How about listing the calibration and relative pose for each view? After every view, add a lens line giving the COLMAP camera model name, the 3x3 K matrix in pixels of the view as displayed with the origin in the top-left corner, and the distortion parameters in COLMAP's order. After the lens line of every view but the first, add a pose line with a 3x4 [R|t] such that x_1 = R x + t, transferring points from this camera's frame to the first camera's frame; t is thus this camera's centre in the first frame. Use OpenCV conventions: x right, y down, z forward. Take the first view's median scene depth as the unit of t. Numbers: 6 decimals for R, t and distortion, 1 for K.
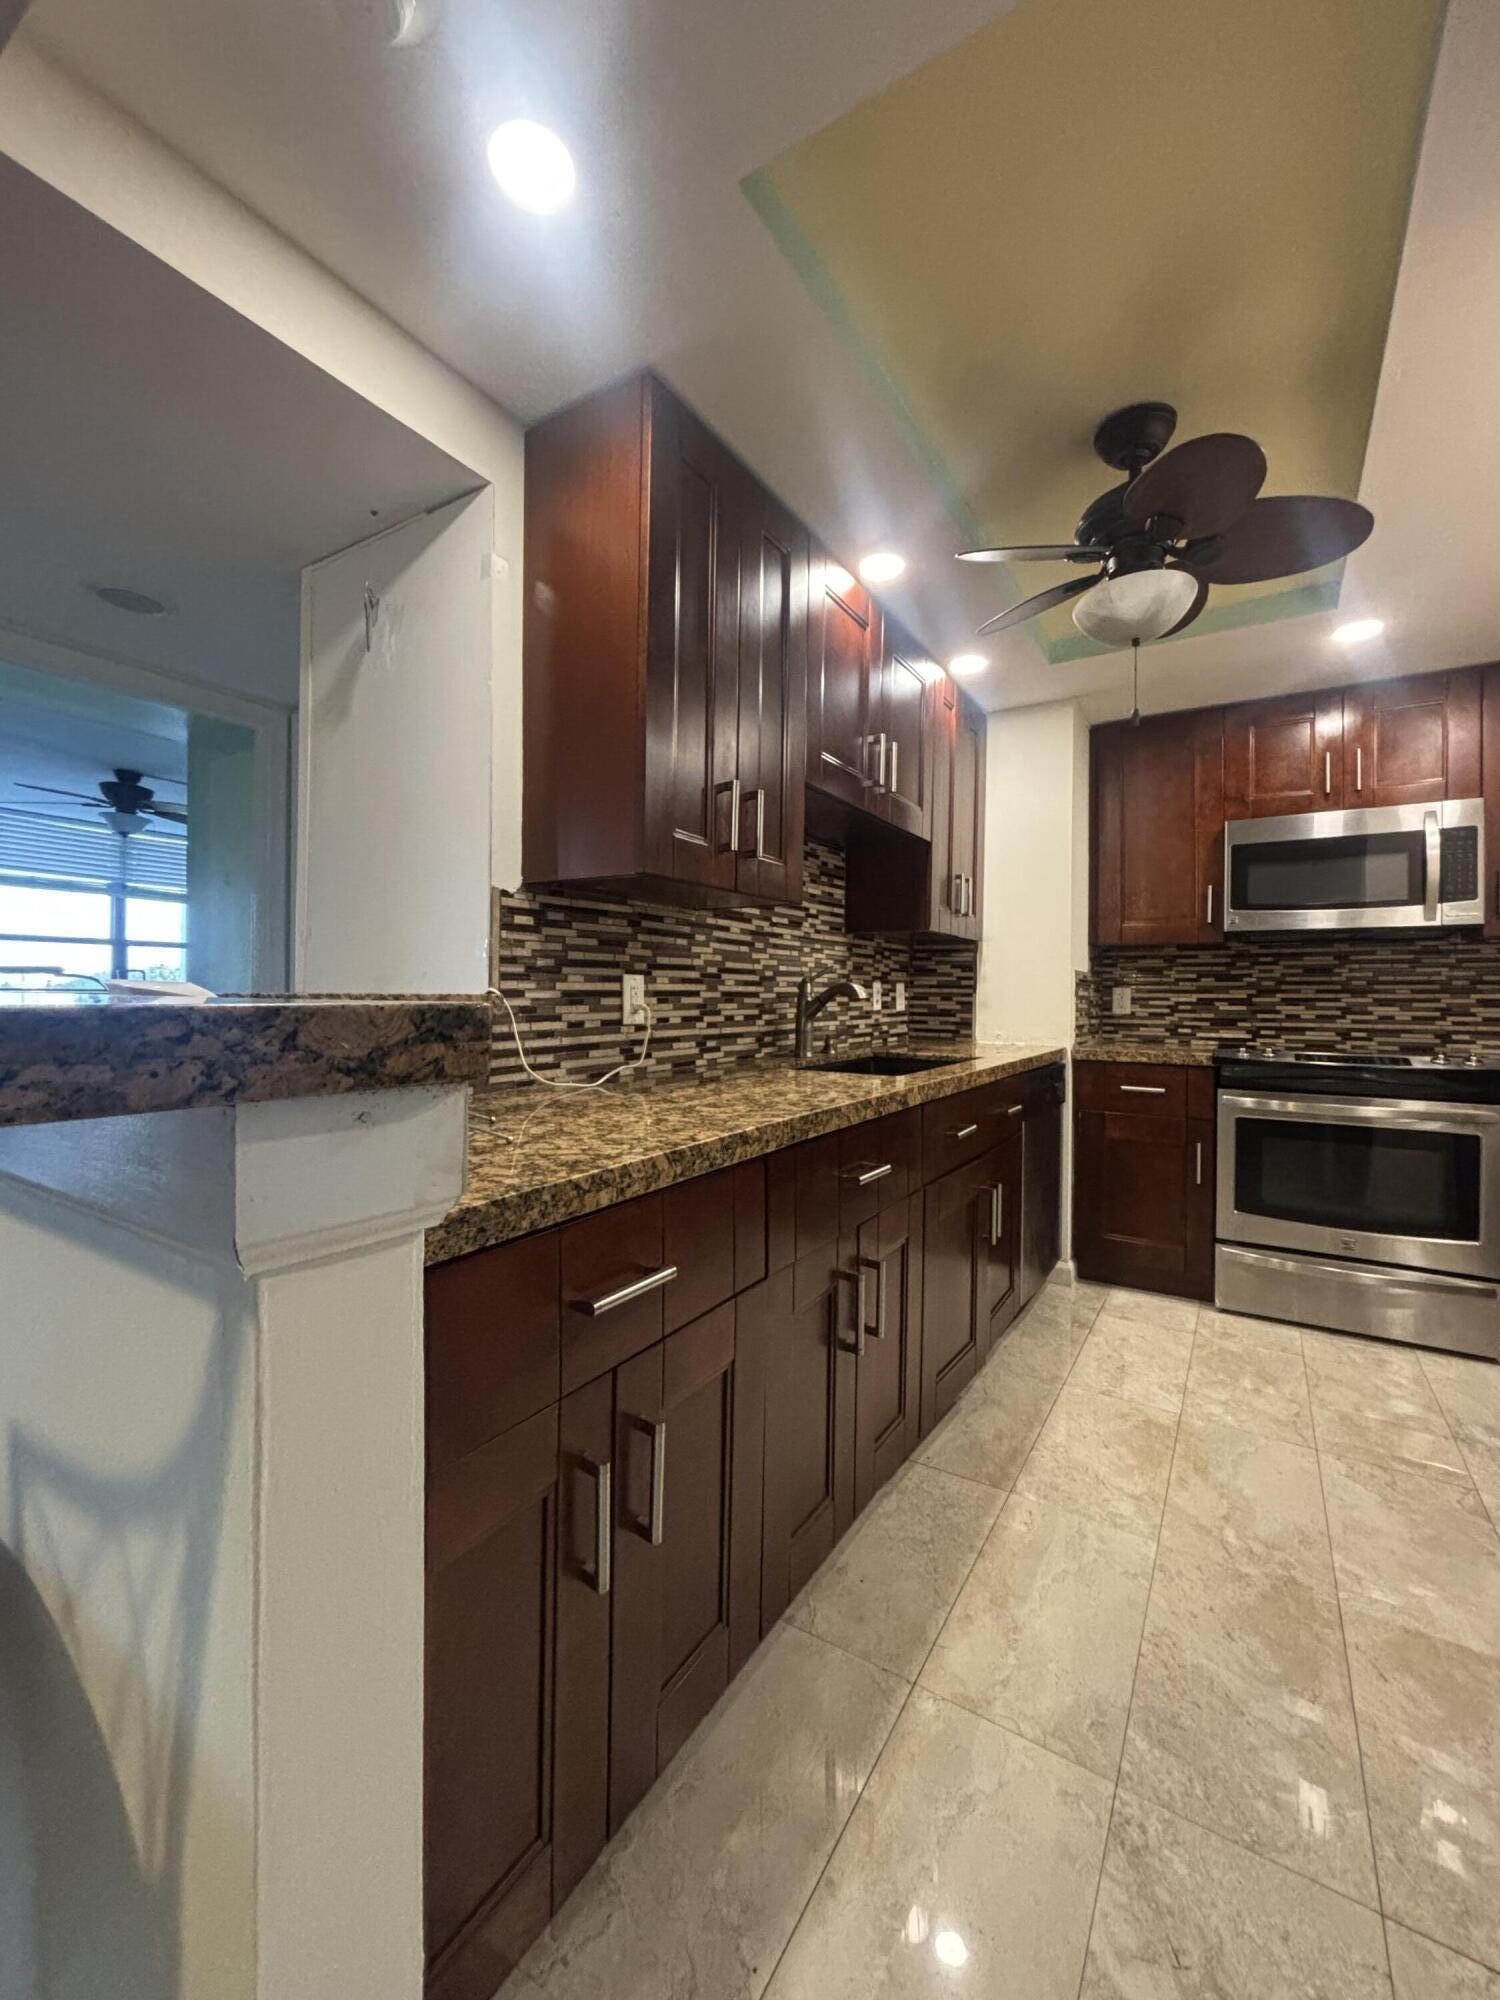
lens RADIAL K [[808.4, 0, 748.7], [0, 808.4, 997.1], [0, 0, 1]] dist [0.000760, 0.000415]
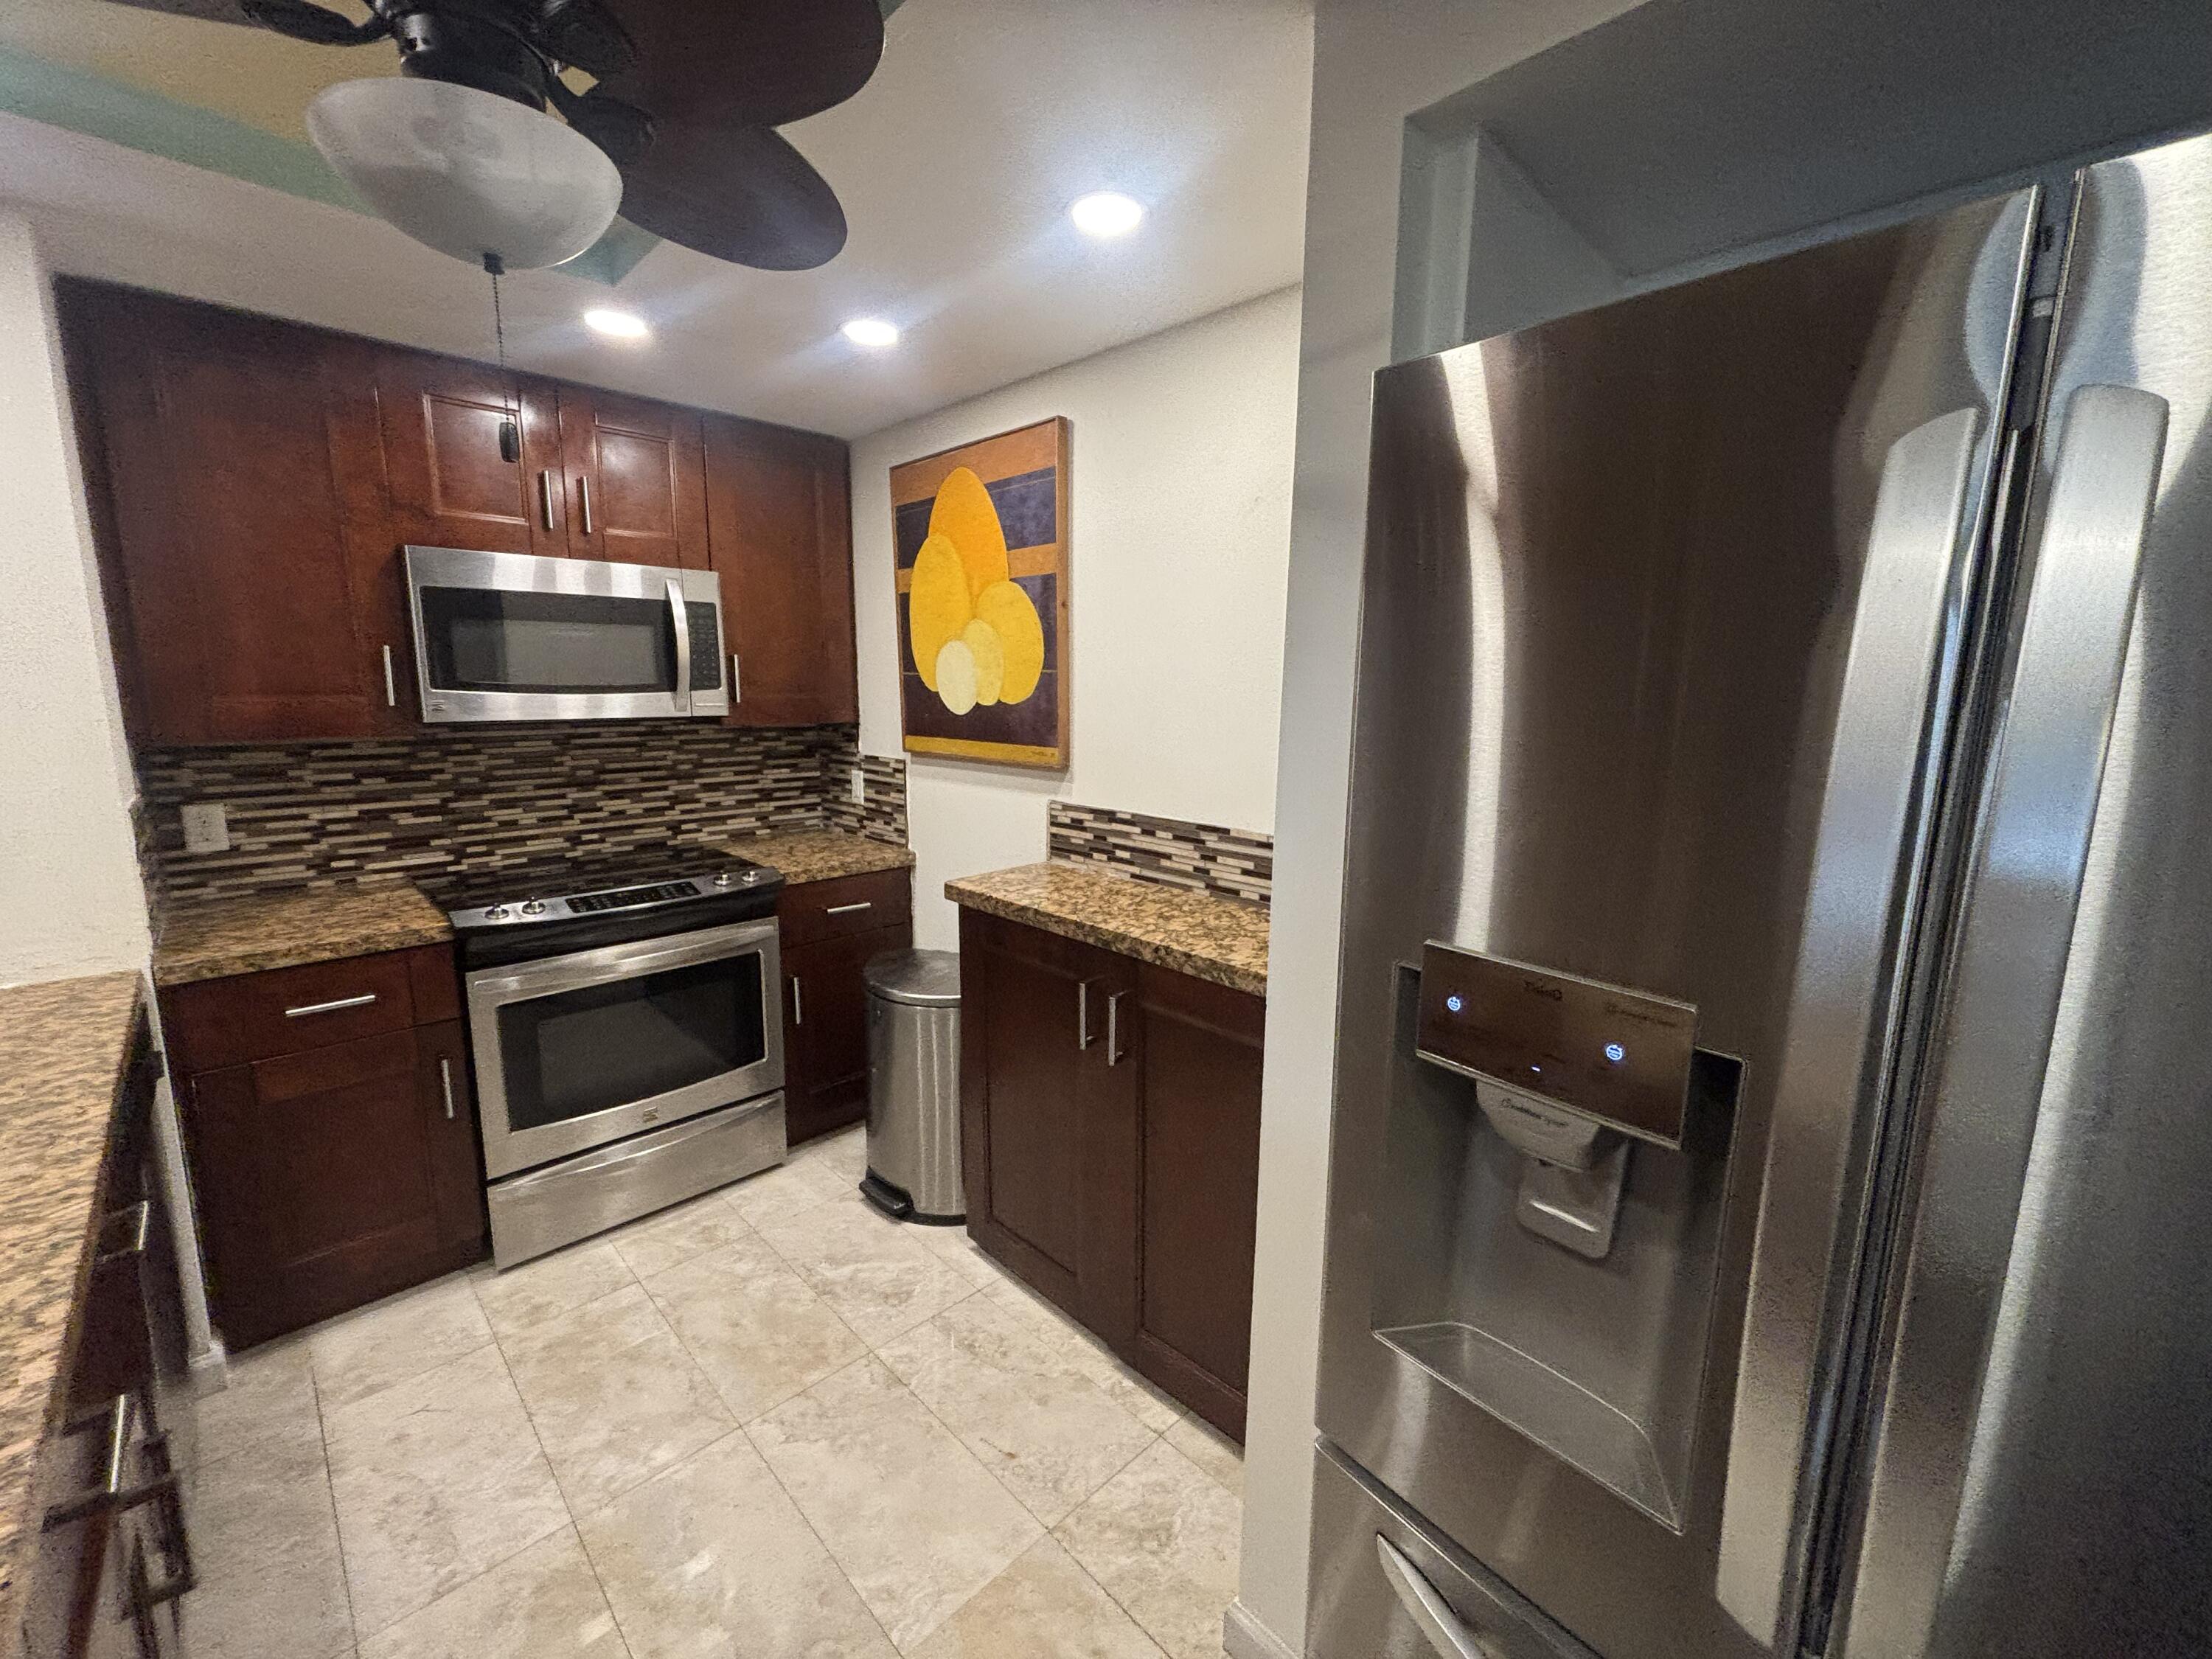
lens RADIAL K [[894.0, 0, 1102.3], [0, 894.0, 826.0], [0, 0, 1]] dist [0.000760, 0.000415]
pose [[0.232661, -0.164440, 0.958556, 0.018677], [-0.001975, 0.985521, 0.169545, -0.118660], [-0.972556, -0.041339, 0.228967, 0.303459]]
